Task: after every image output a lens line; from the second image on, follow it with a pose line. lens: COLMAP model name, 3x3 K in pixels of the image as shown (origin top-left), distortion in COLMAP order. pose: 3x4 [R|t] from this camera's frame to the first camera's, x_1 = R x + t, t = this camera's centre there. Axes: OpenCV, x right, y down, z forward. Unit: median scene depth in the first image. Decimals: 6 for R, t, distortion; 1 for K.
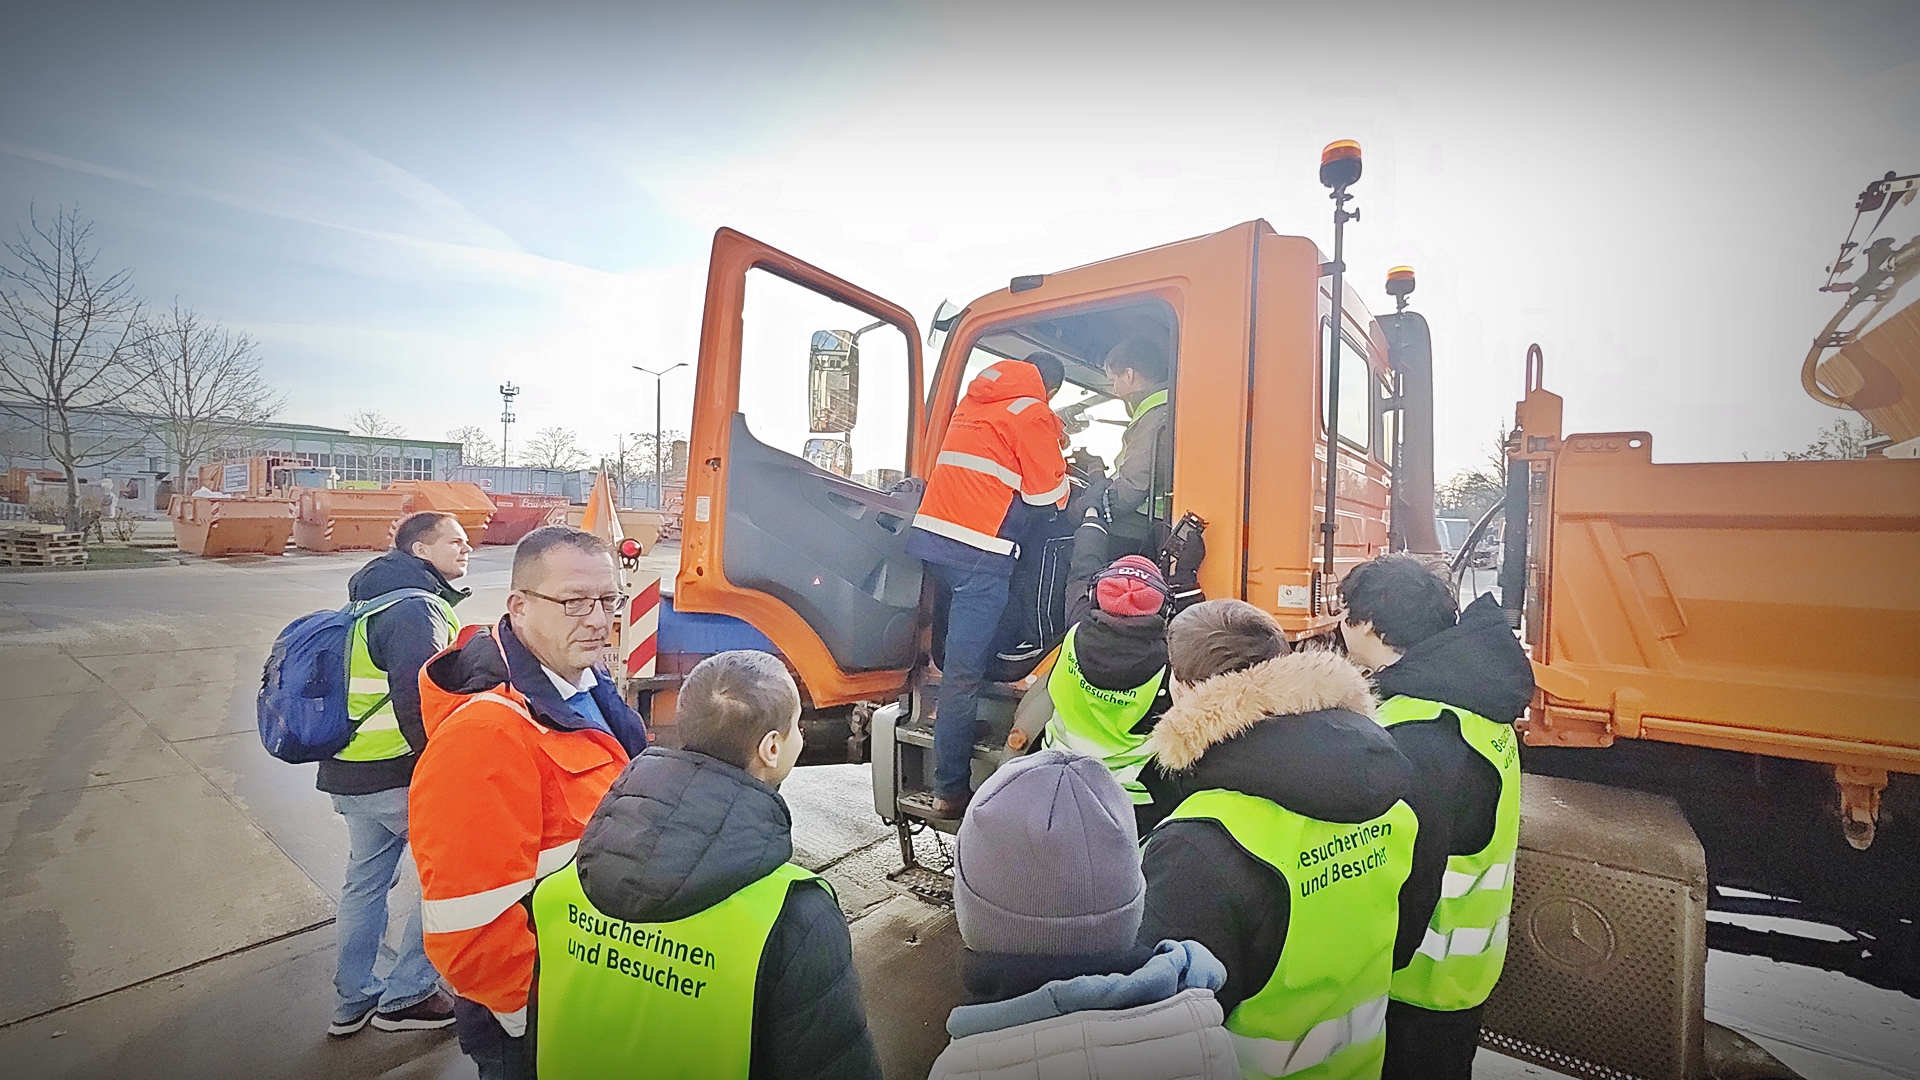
lens RADIAL K [[801.6, 0, 970.1], [0, 801.6, 508.1], [0, 0, 1]] dist [-0.001188, -0.000078]
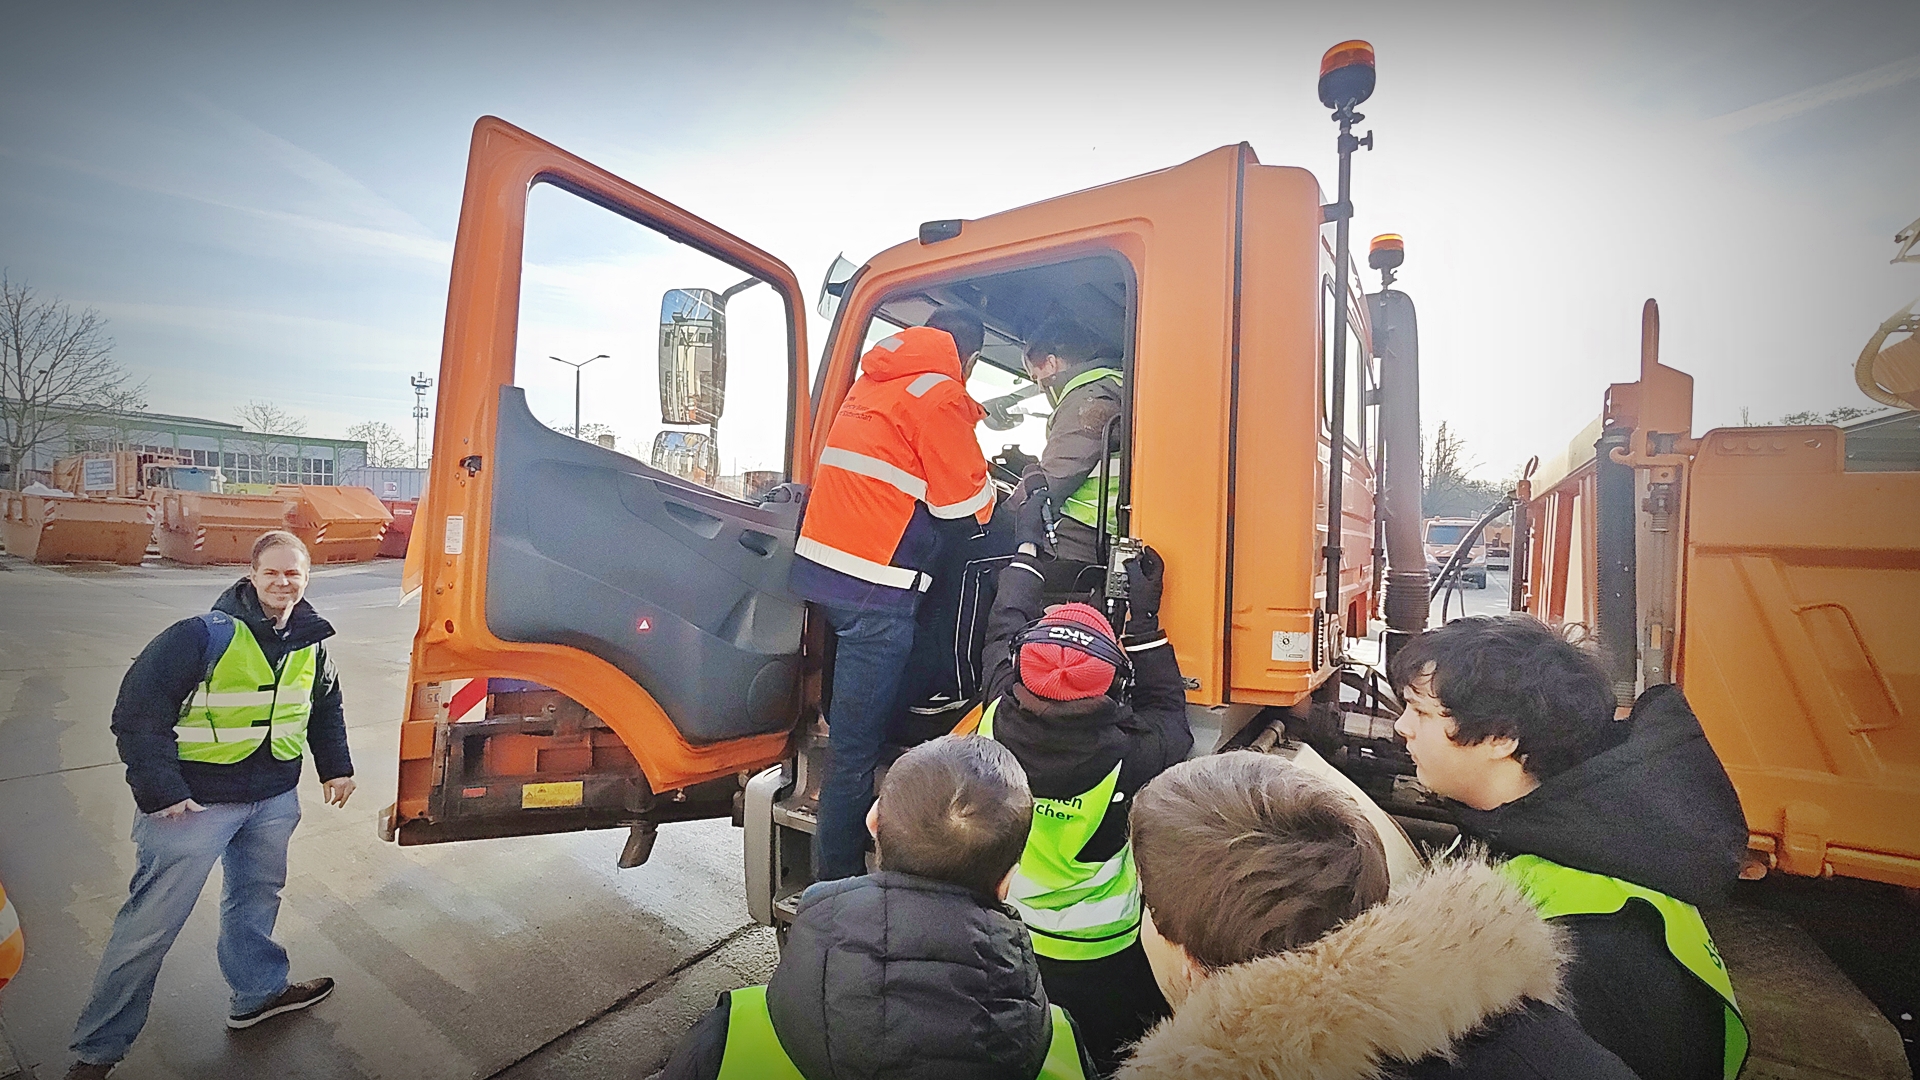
lens RADIAL K [[801.6, 0, 970.1], [0, 801.6, 508.1], [0, 0, 1]] dist [-0.001188, -0.000078]
pose [[0.997273, 0.002334, 0.073759, 0.041759], [-0.002124, 0.999993, -0.002930, -0.011860], [-0.073766, 0.002765, 0.997272, 0.225367]]
